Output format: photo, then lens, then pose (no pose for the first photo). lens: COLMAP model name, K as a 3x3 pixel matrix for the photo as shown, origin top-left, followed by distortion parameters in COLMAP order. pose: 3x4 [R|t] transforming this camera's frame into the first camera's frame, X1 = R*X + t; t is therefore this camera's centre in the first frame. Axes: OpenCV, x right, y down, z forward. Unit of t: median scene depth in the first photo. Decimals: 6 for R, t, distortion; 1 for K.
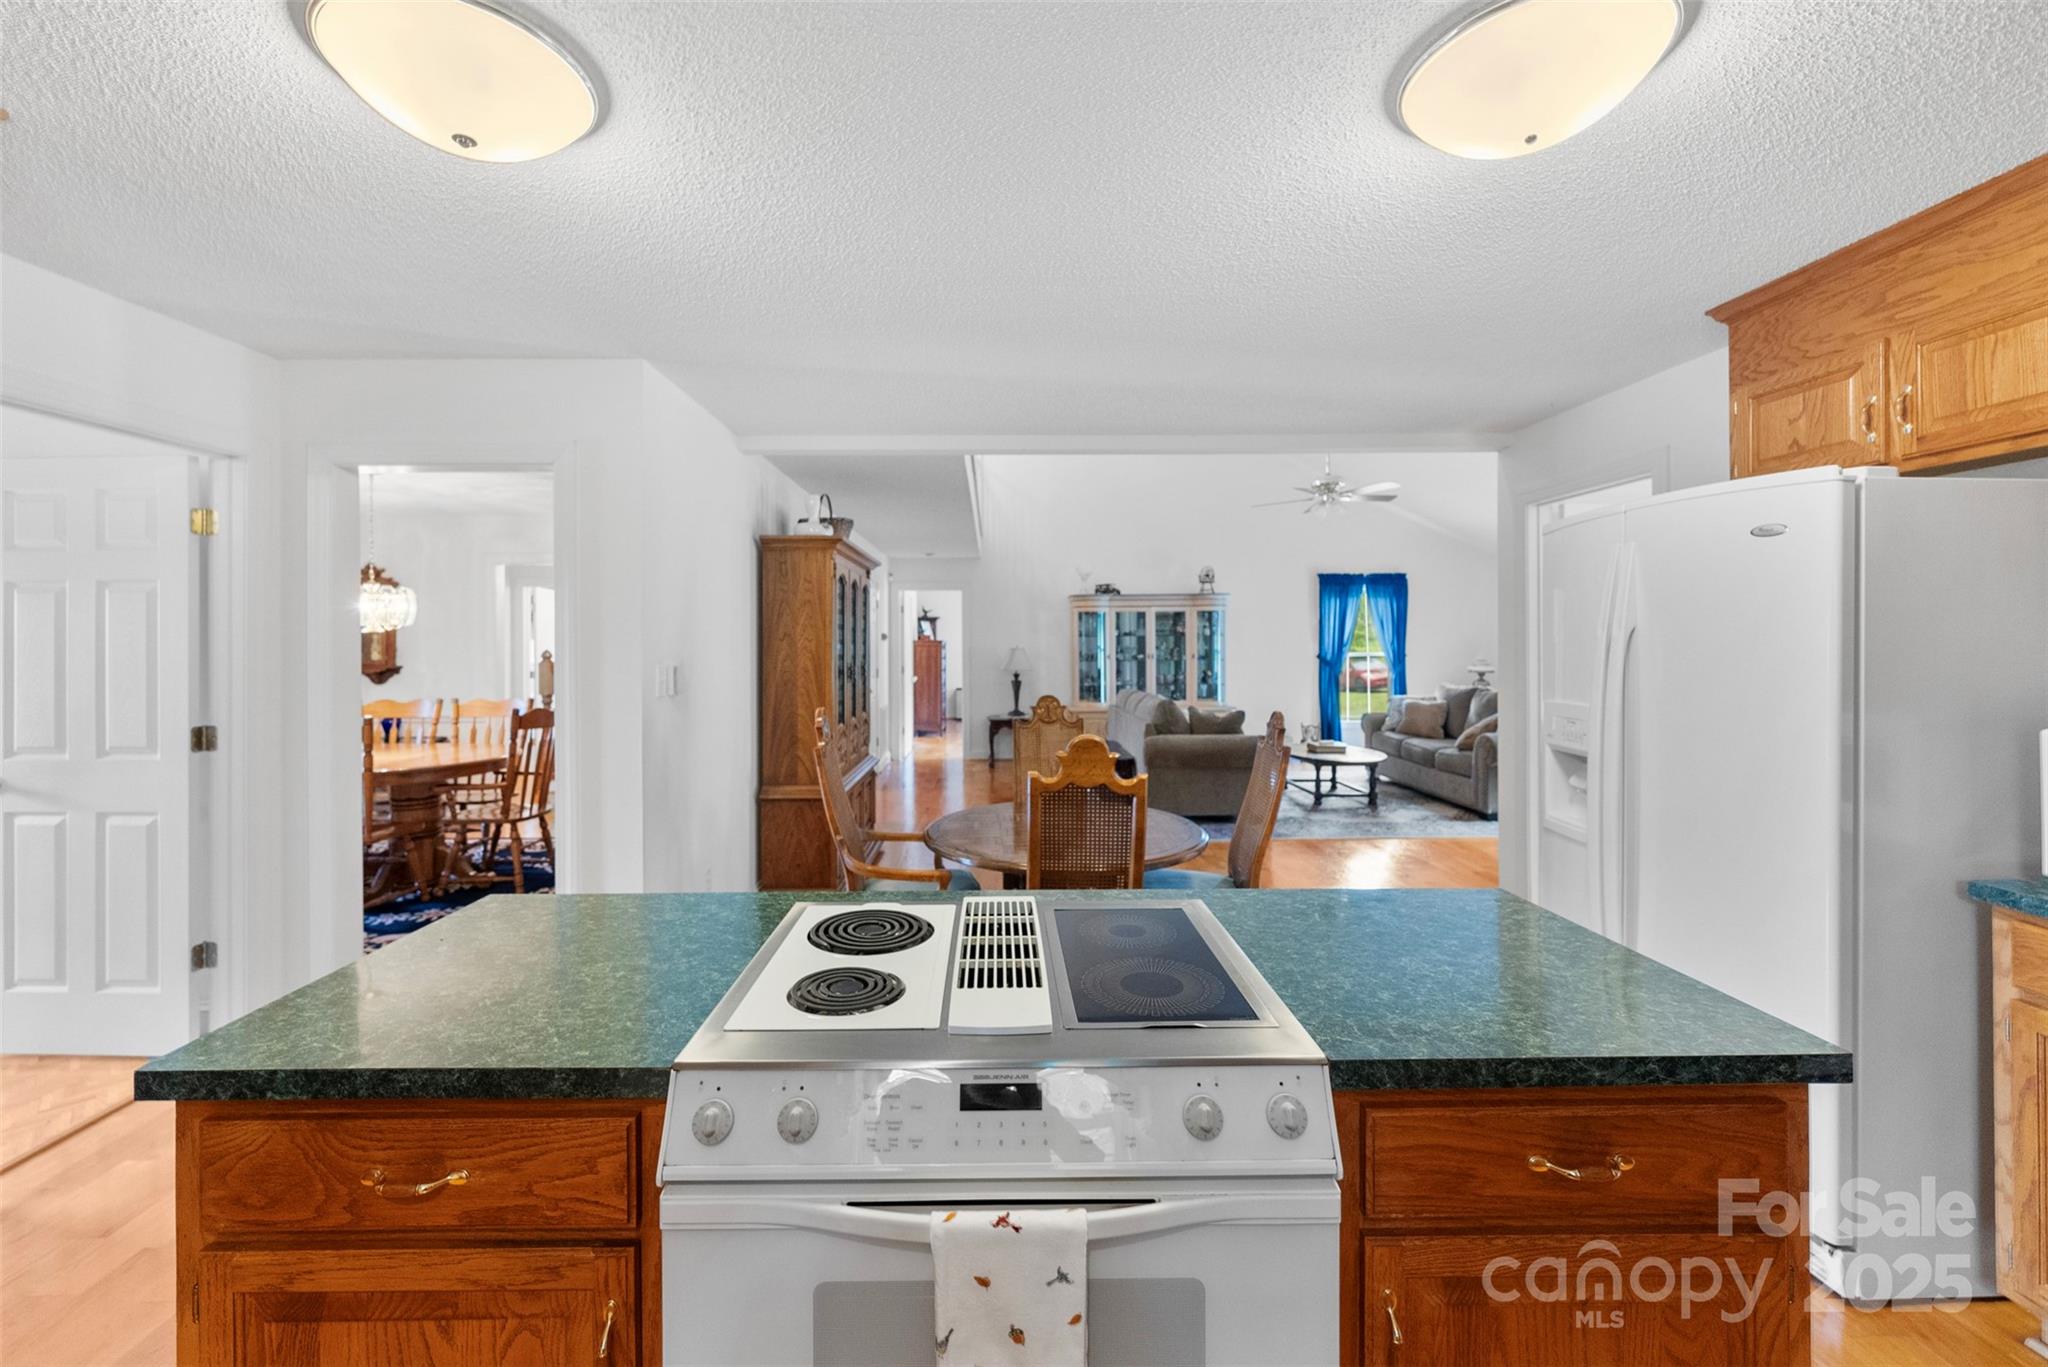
lens RADIAL K [[828.6, 0, 1013.8], [0, 828.6, 656.1], [0, 0, 1]] dist [0.002851, -0.000096]
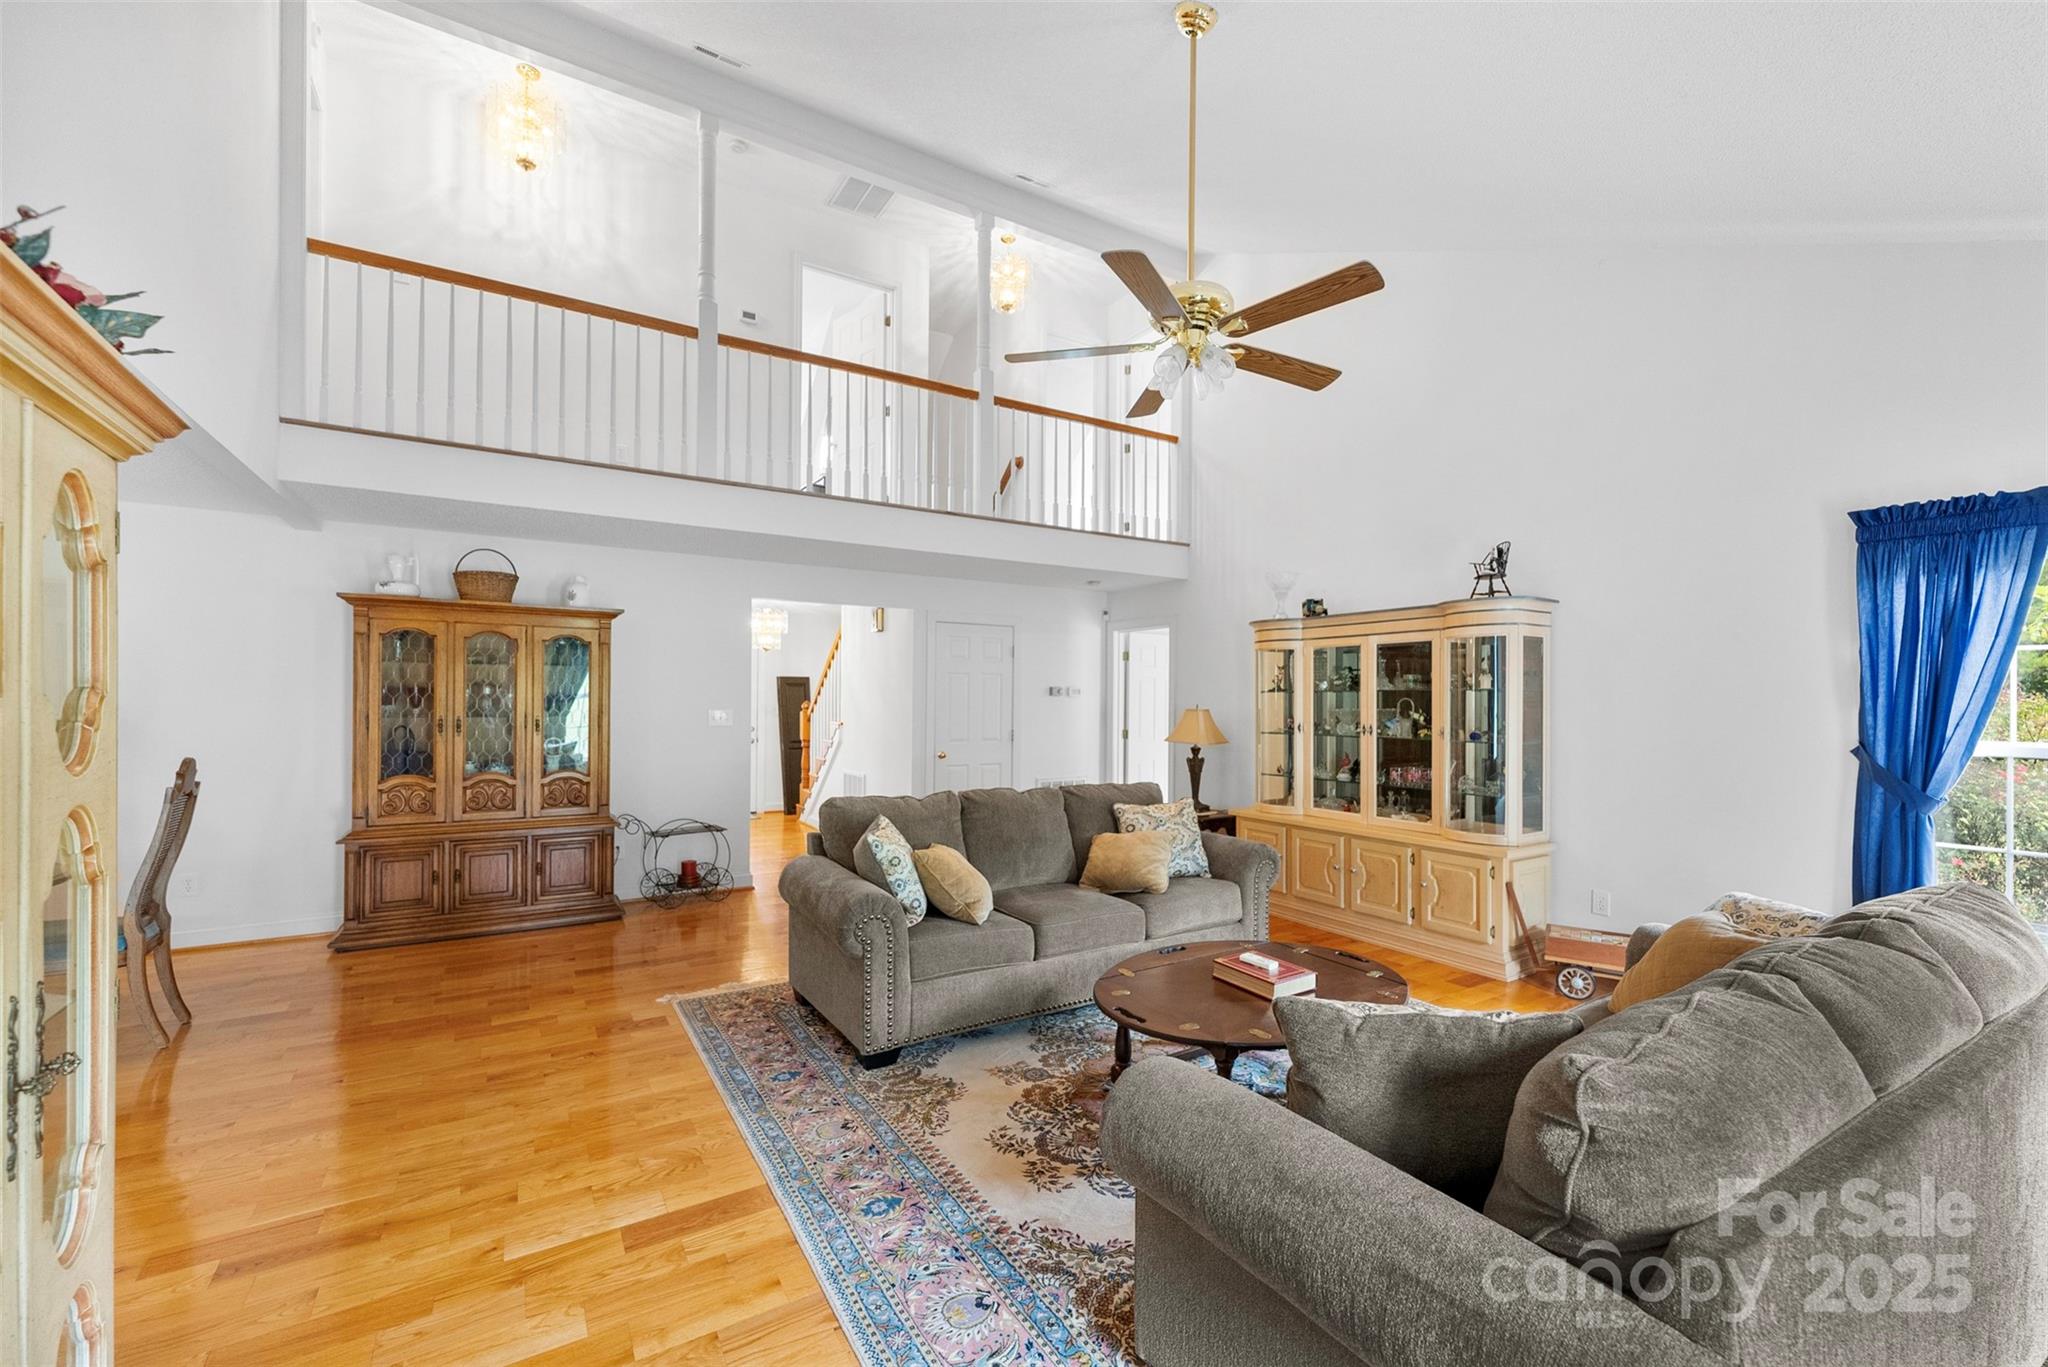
lens RADIAL K [[837.9, 0, 1043.2], [0, 837.9, 693.7], [0, 0, 1]] dist [0.001667, 0.000140]
pose [[0.513920, 0.002908, -0.857833, 0.526868], [-0.017731, 0.999817, -0.007233, -0.015127], [0.857655, 0.018927, 0.513877, 0.554857]]
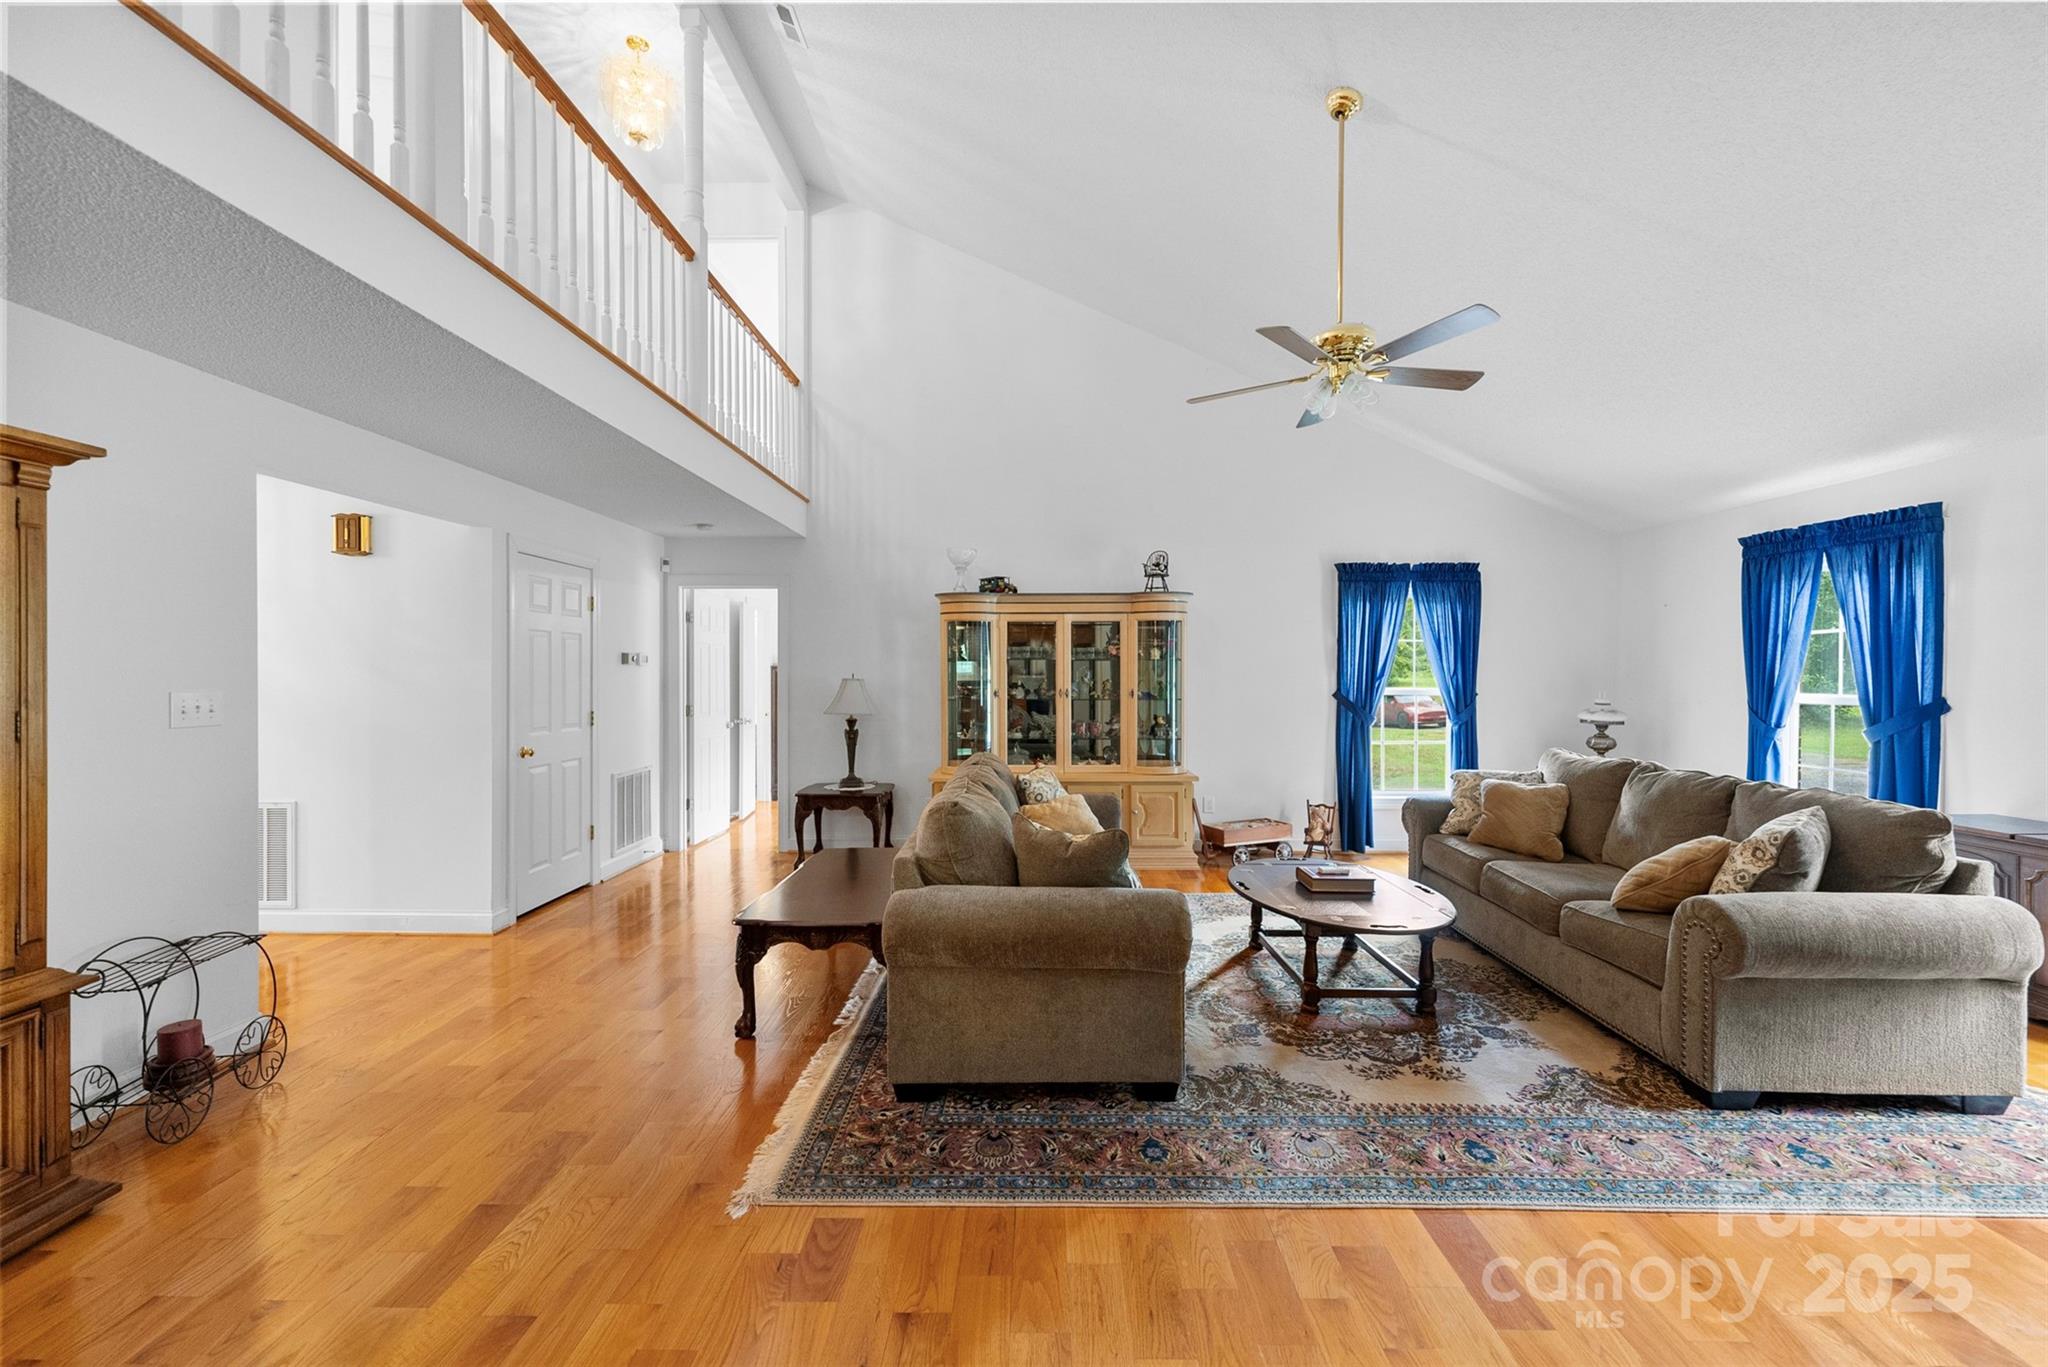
lens RADIAL K [[811.6, 0, 1029.7], [0, 811.6, 683.4], [0, 0, 1]] dist [0.001580, 0.000083]
pose [[0.999408, 0.006694, -0.033735, 0.162190], [-0.006562, 0.999970, 0.004044, -0.009413], [0.033761, -0.003820, 0.999423, 0.390671]]
